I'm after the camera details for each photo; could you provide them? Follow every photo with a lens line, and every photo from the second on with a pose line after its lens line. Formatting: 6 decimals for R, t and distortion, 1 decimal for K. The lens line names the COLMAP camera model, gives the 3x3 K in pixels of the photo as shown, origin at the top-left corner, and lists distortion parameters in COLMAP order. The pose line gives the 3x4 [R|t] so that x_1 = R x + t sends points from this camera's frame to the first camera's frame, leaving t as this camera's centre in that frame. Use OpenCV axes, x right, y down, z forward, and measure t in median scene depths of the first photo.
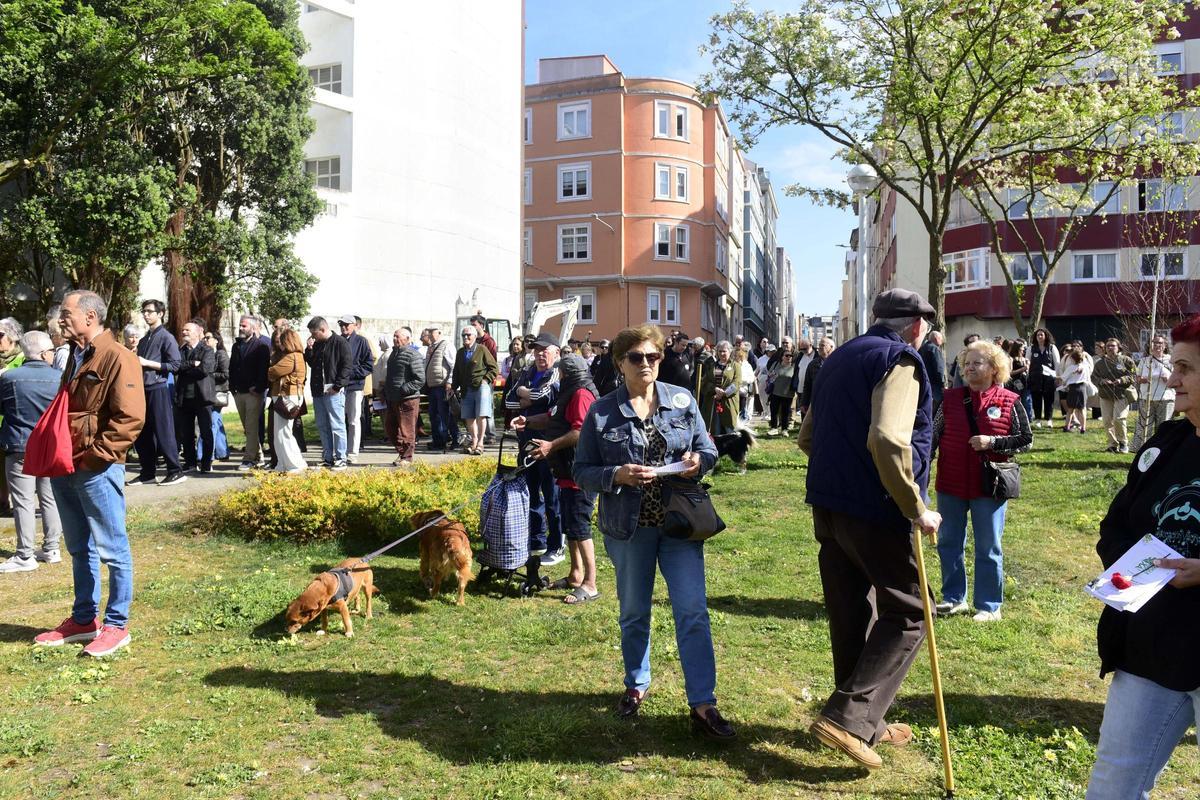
lens RADIAL K [[868.9, 0, 603.7], [0, 868.9, 387.9], [0, 0, 1]] dist [-0.012961, -0.031870]
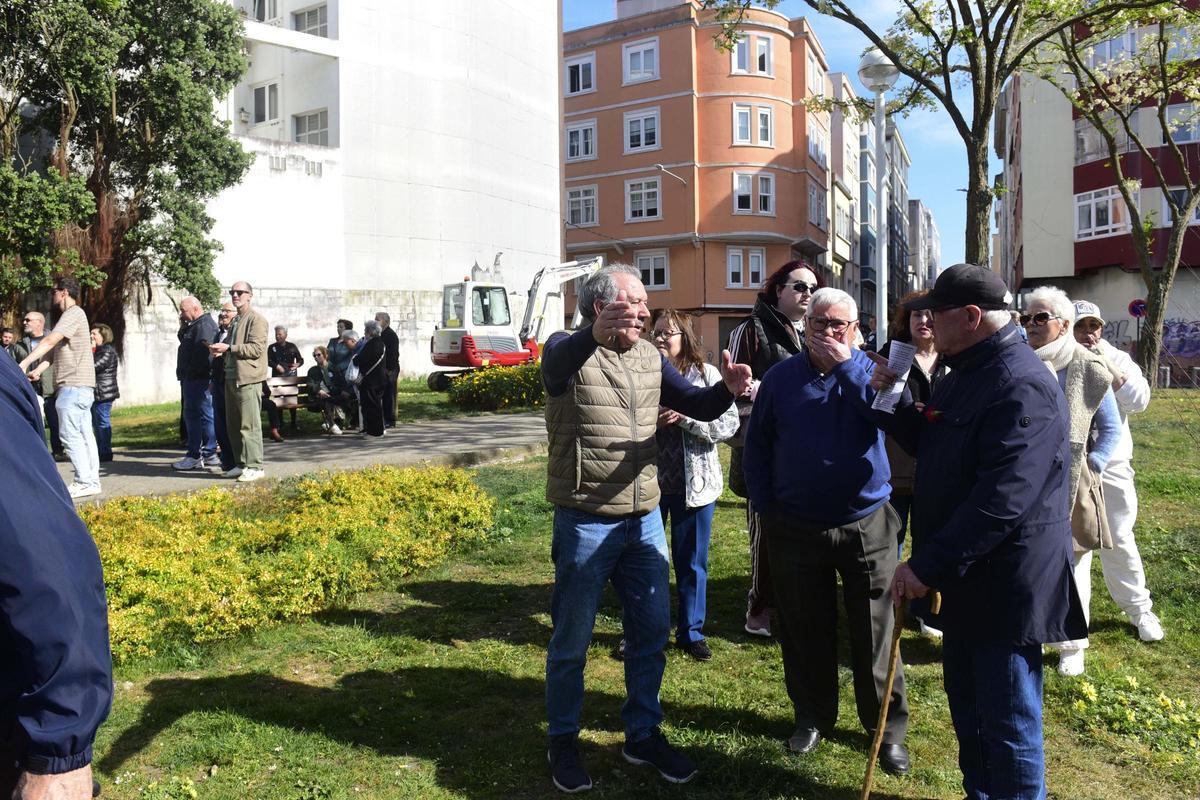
lens RADIAL K [[868.9, 0, 610.9], [0, 868.9, 377.3], [0, 0, 1]] dist [-0.012961, -0.031870]
pose [[0.984933, -0.009686, -0.172662, 0.090683], [0.014072, 0.999608, 0.024198, -0.006082], [0.172360, -0.026263, 0.984684, 0.114626]]
